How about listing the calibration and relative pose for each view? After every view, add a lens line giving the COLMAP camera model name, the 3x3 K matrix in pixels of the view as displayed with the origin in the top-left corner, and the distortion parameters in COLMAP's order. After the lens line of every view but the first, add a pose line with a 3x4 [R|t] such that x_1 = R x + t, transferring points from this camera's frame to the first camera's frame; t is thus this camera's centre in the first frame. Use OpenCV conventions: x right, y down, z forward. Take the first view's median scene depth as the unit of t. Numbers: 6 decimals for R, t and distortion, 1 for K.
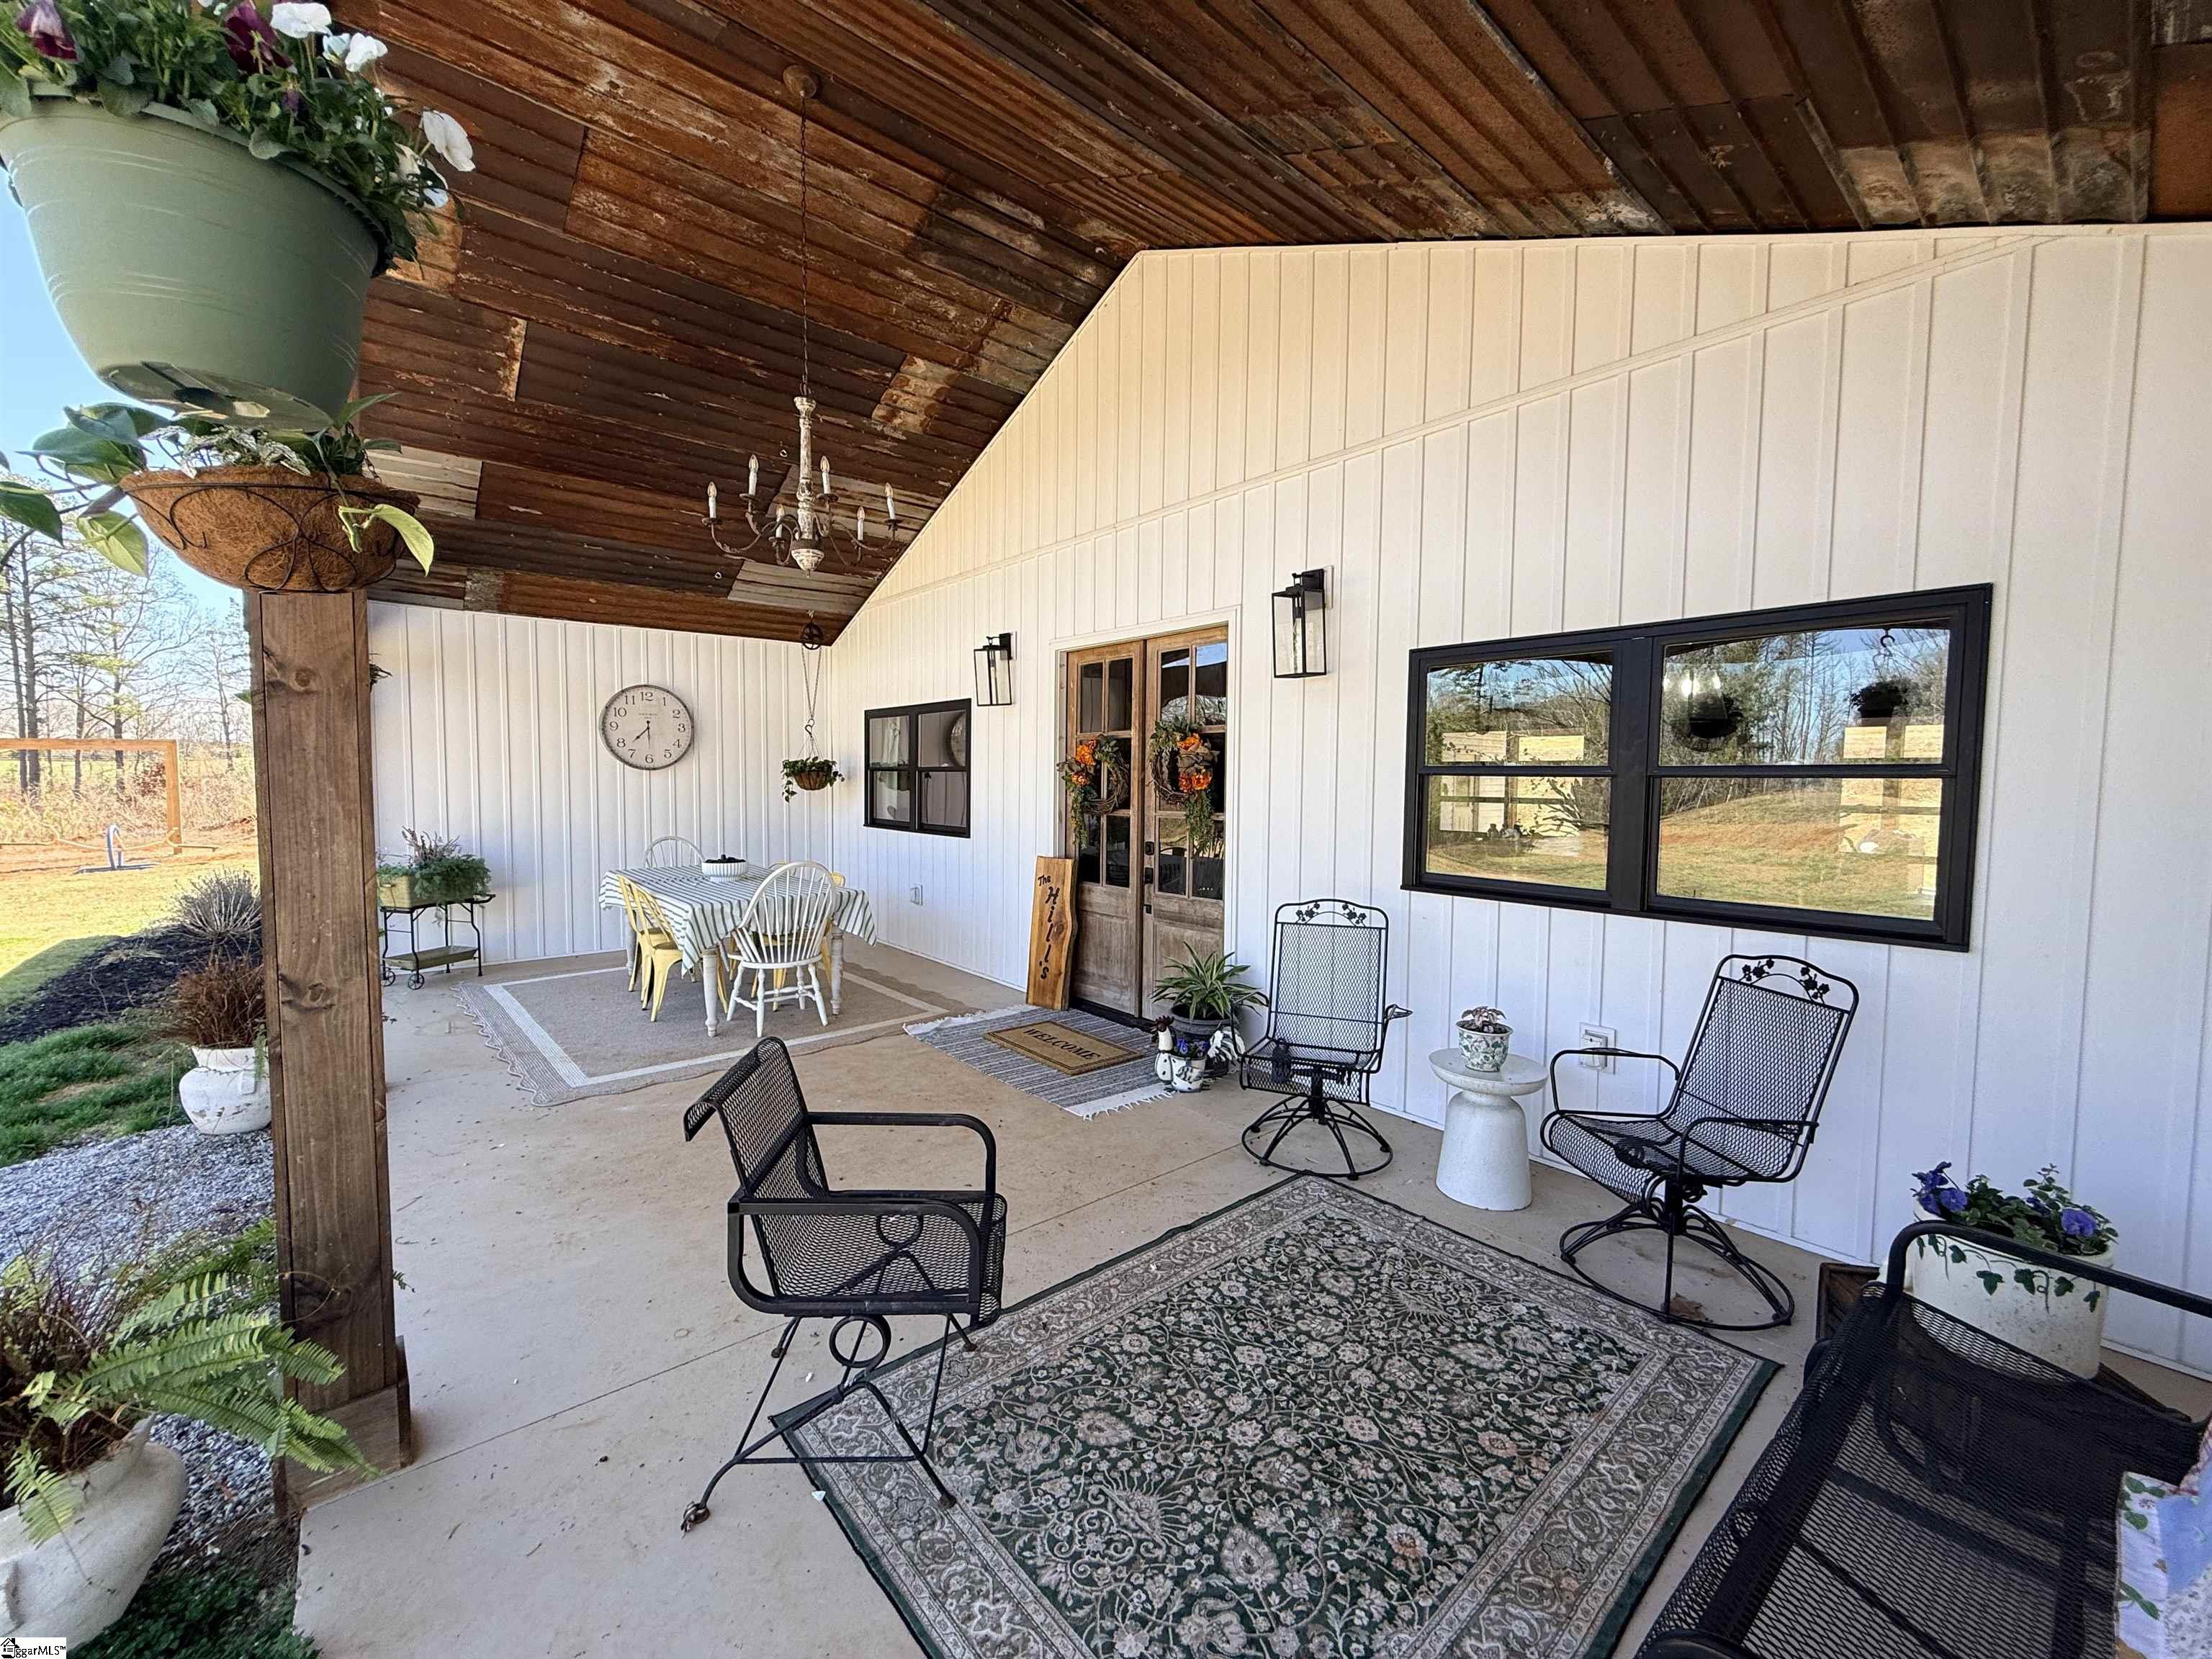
lens RADIAL K [[878.5, 0, 1098.4], [0, 878.5, 828.4], [0, 0, 1]] dist [-0.000029, -0.000237]
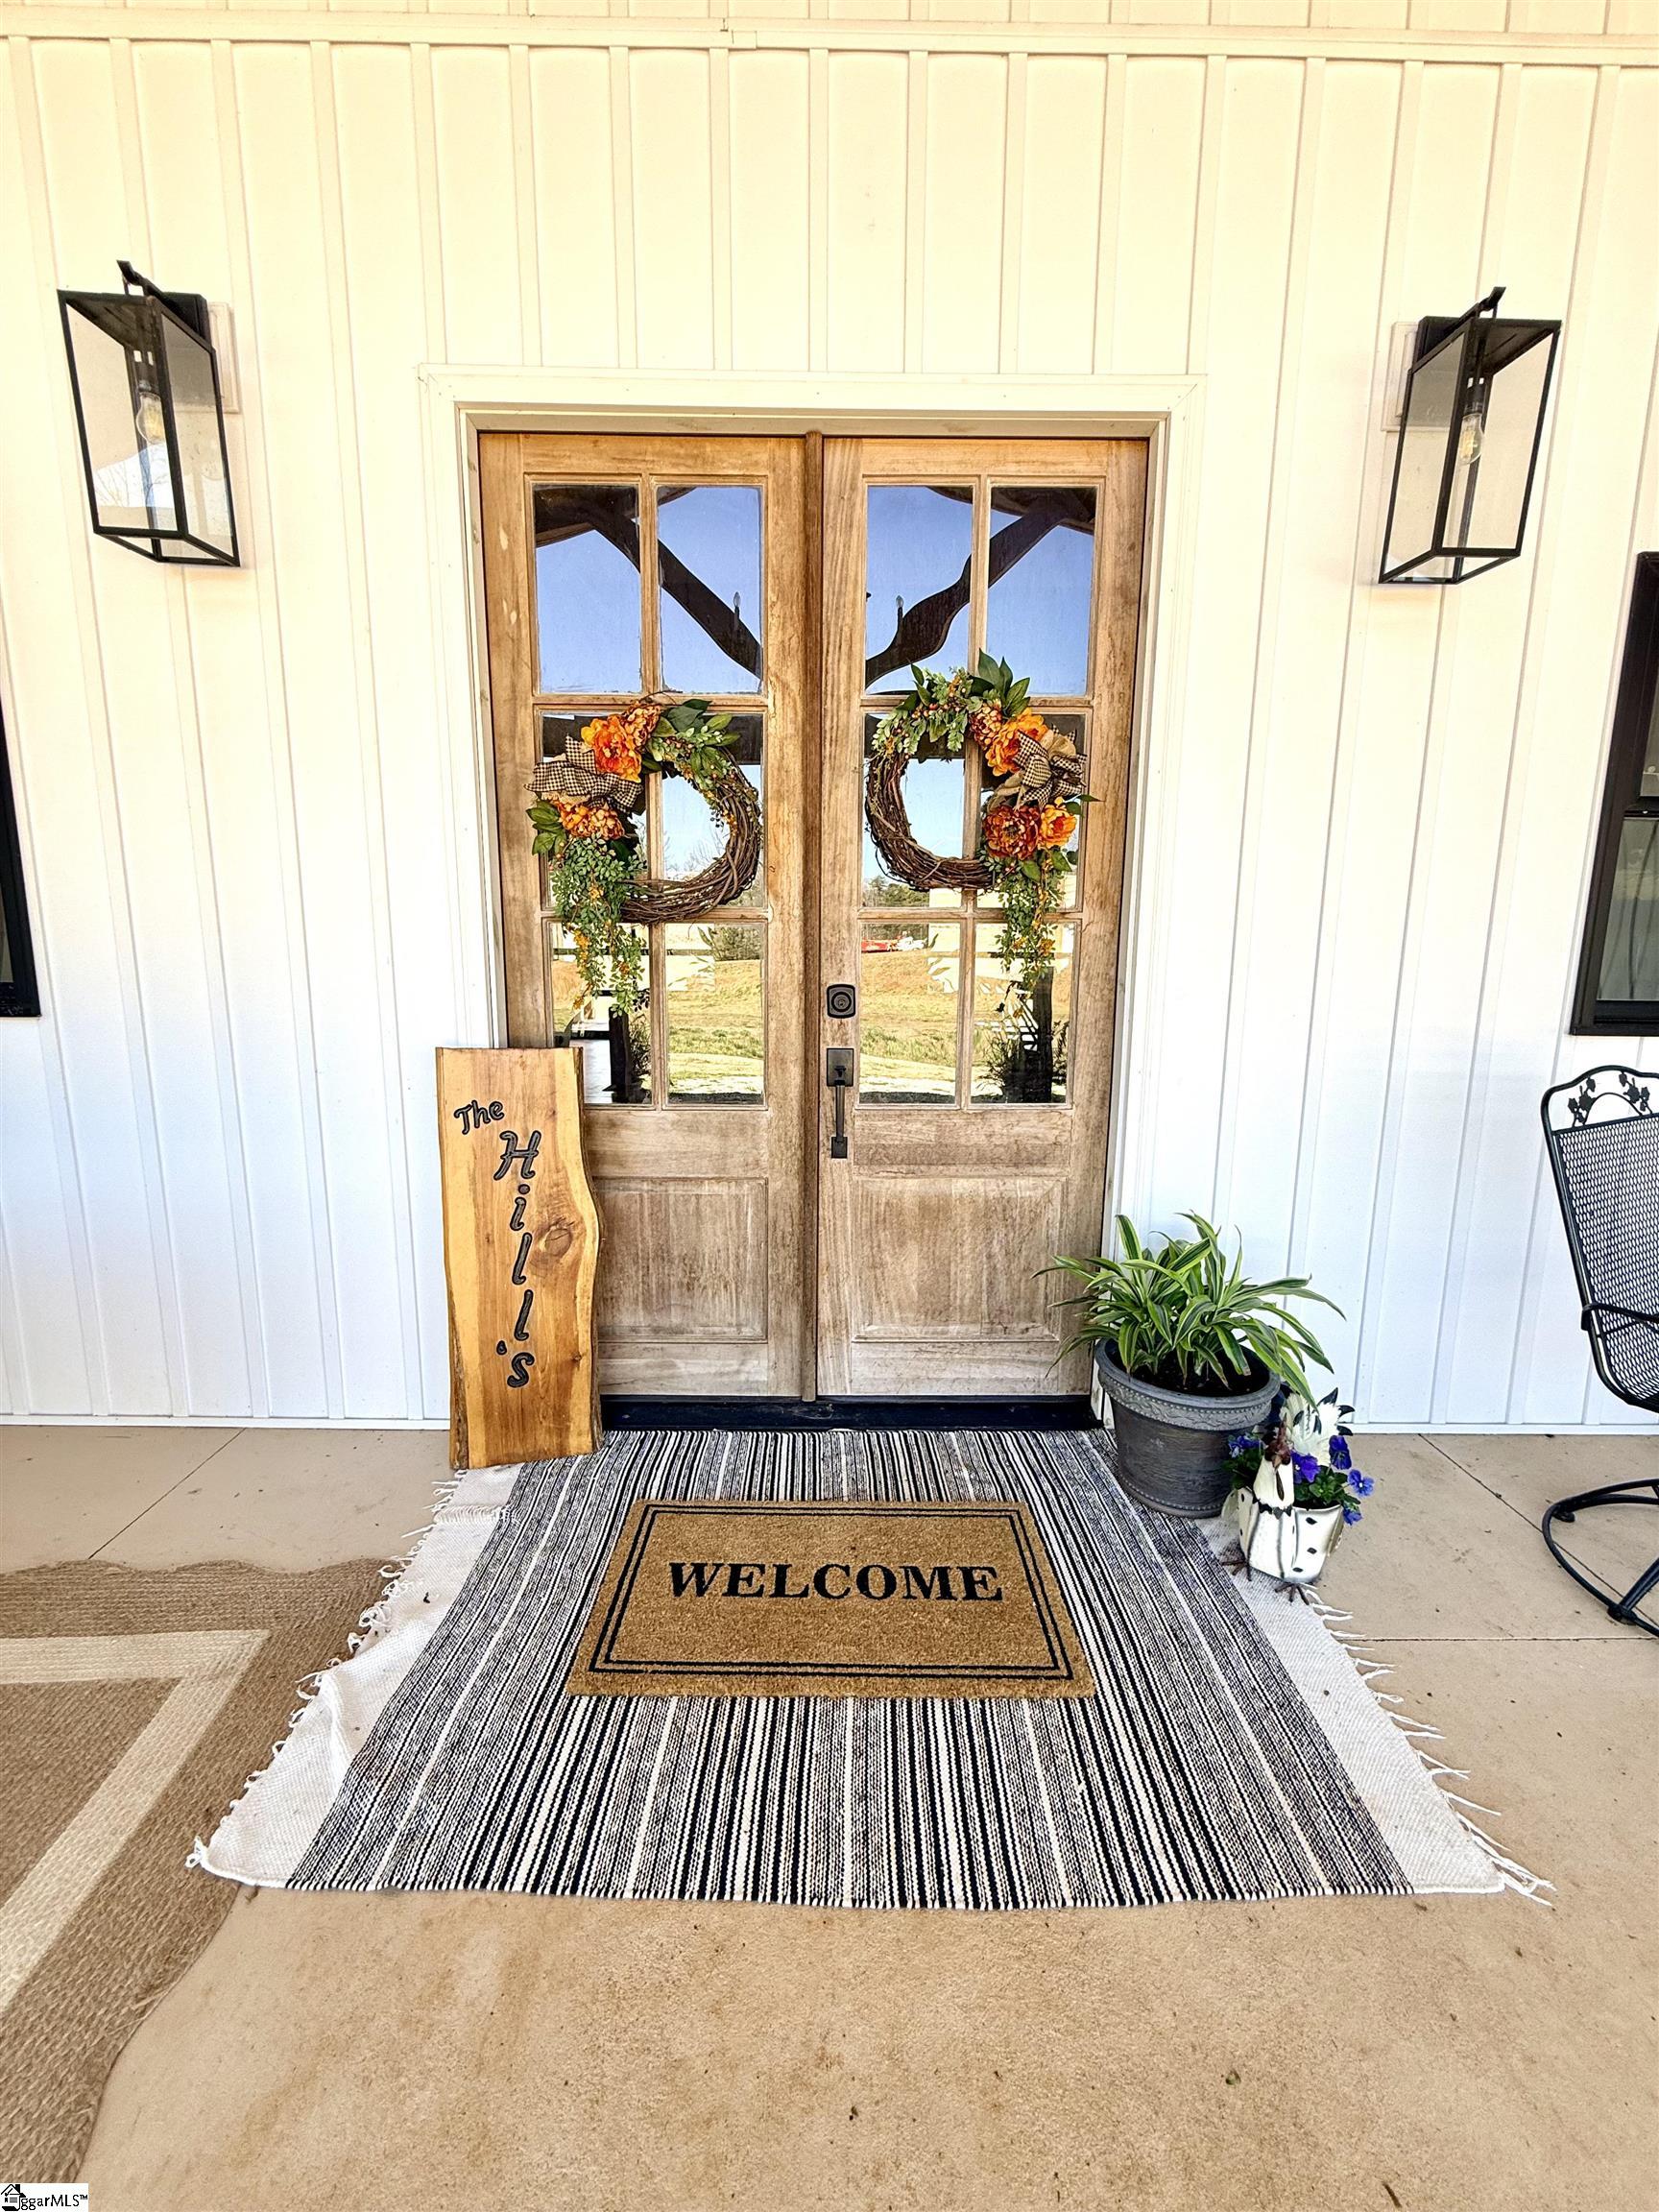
lens RADIAL K [[878.5, 0, 828.2], [0, 878.5, 1102.4], [0, 0, 1]] dist [-0.000029, -0.000237]
pose [[0.640412, -0.129934, 0.756961, -0.328115], [0.042422, 0.990065, 0.134056, 0.018424], [-0.766859, -0.053739, 0.639562, 0.938476]]
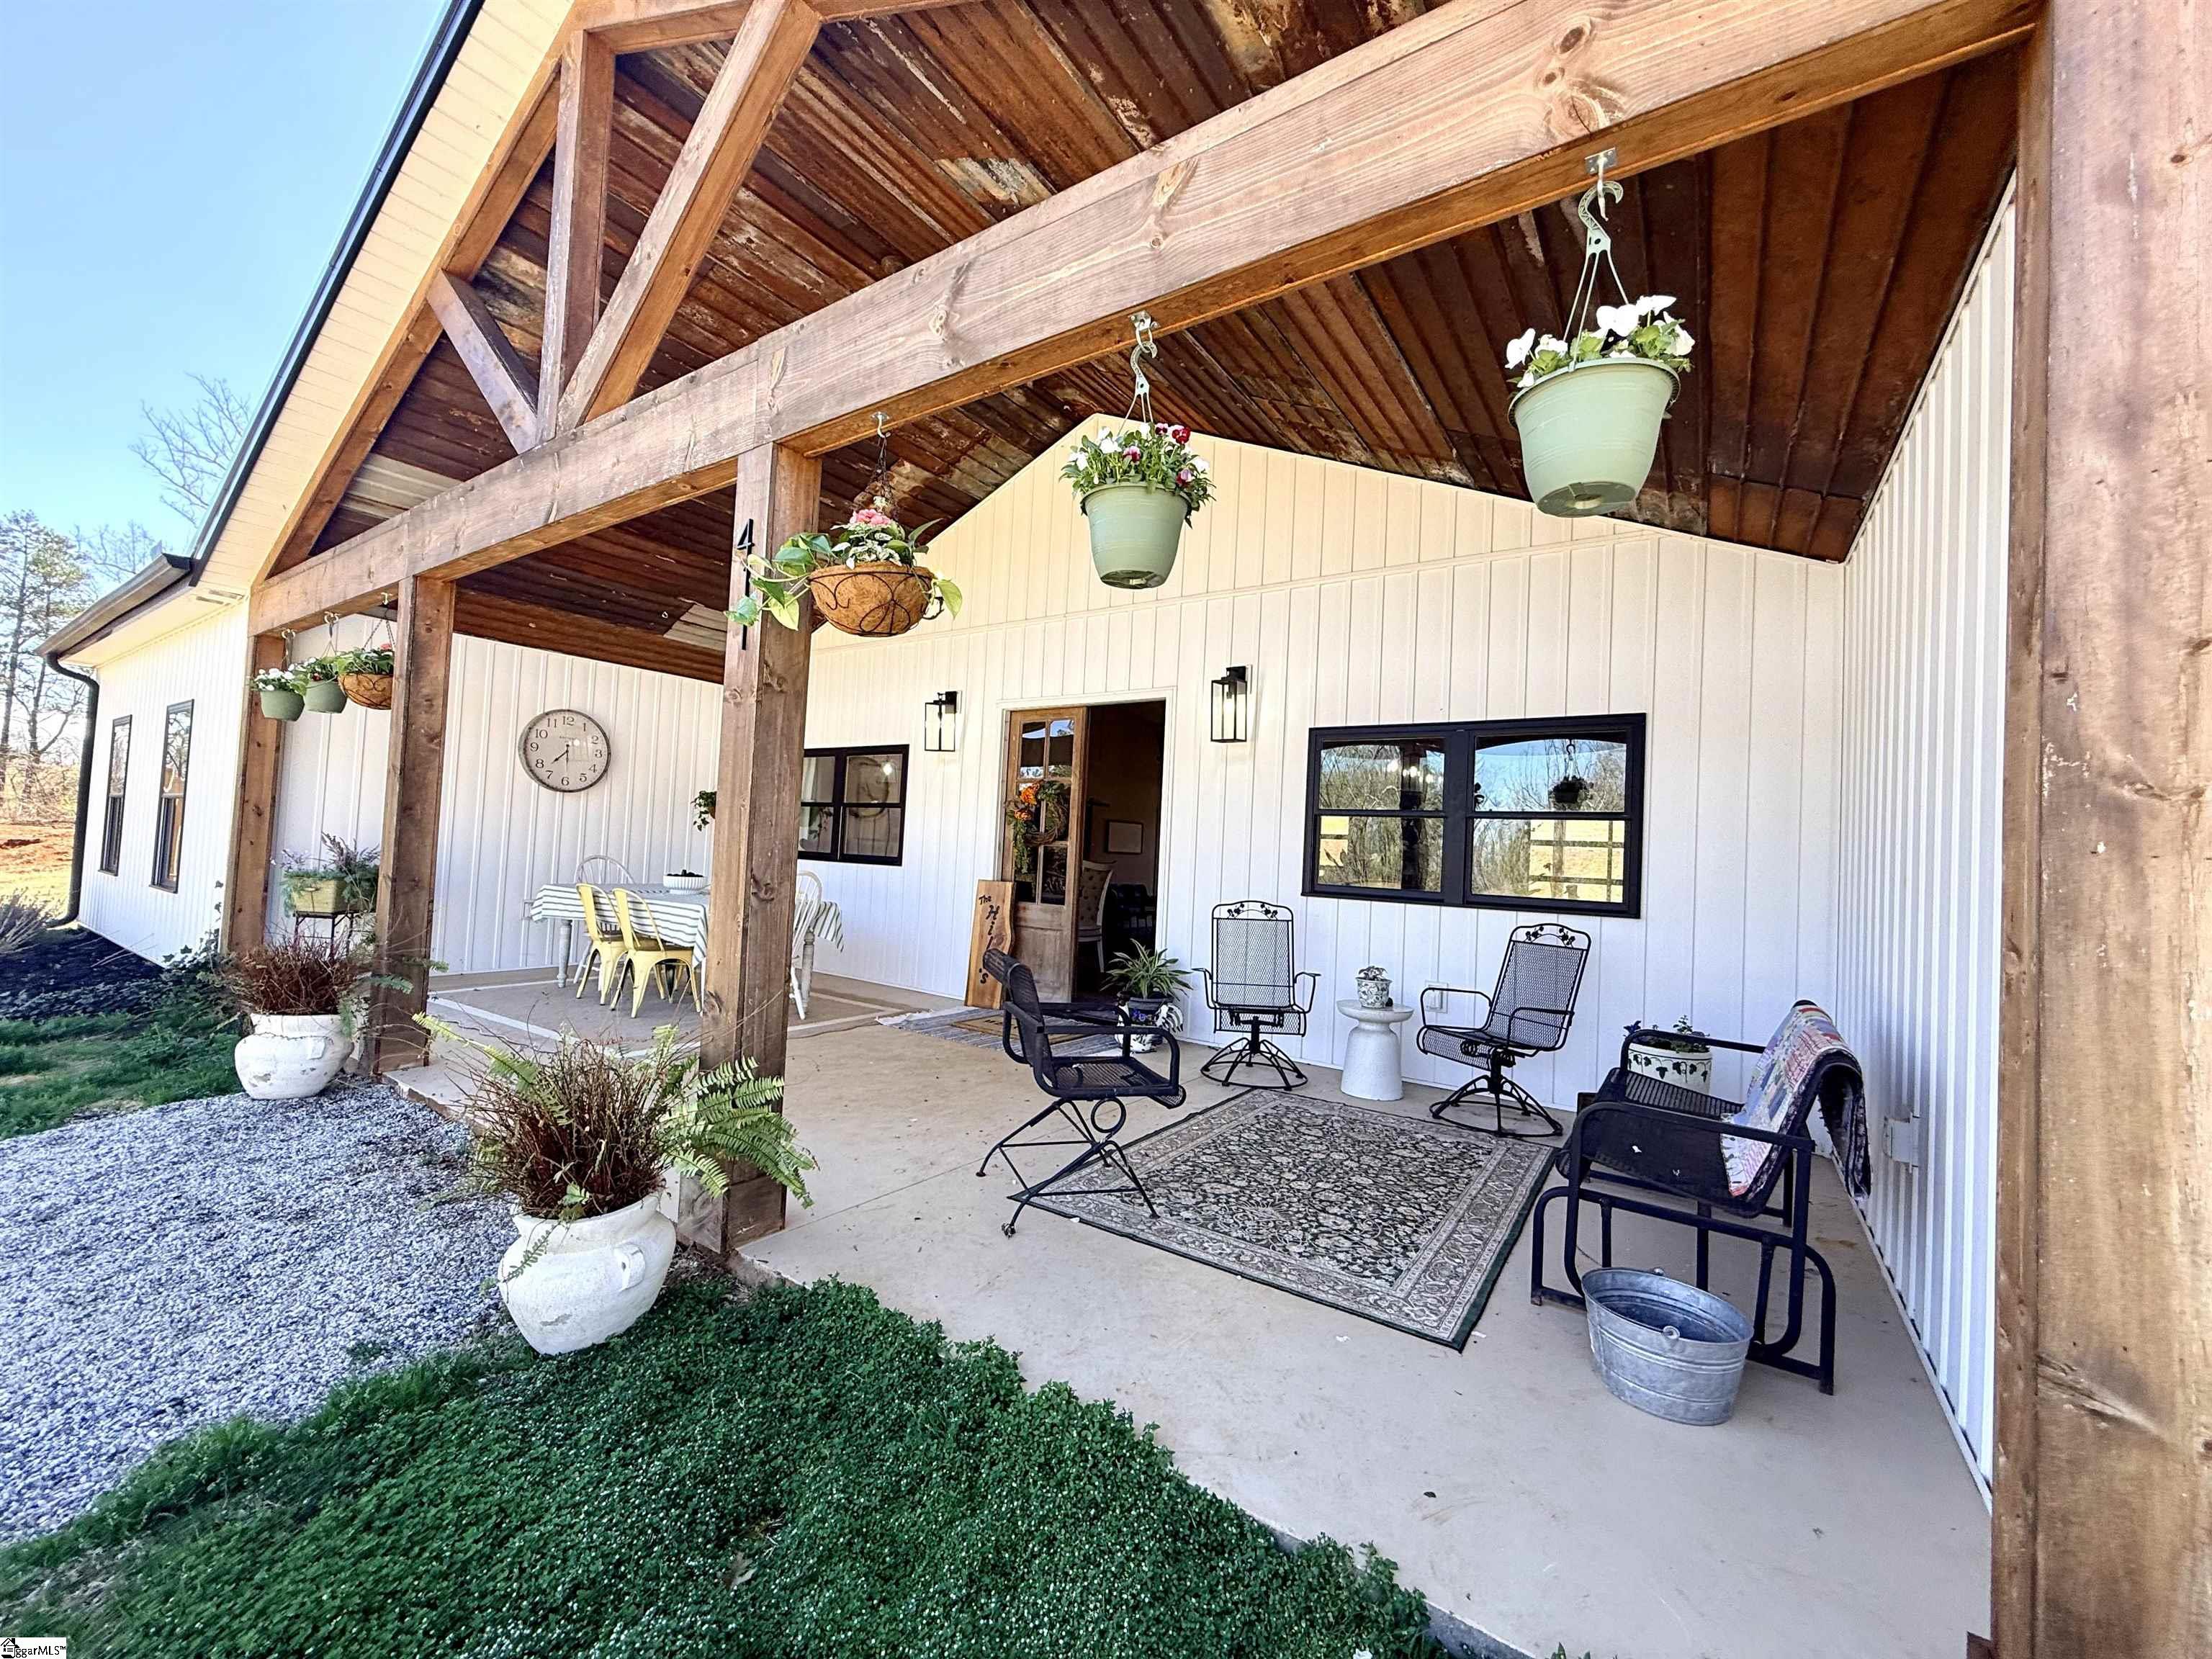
lens RADIAL K [[878.5, 0, 1096.7], [0, 878.5, 827.7], [0, 0, 1]] dist [-0.000029, -0.000237]
pose [[0.964652, 0.047360, 0.259237, -0.317394], [-0.025678, 0.995930, -0.086395, 0.084788], [-0.262273, 0.076685, 0.961942, -0.255135]]
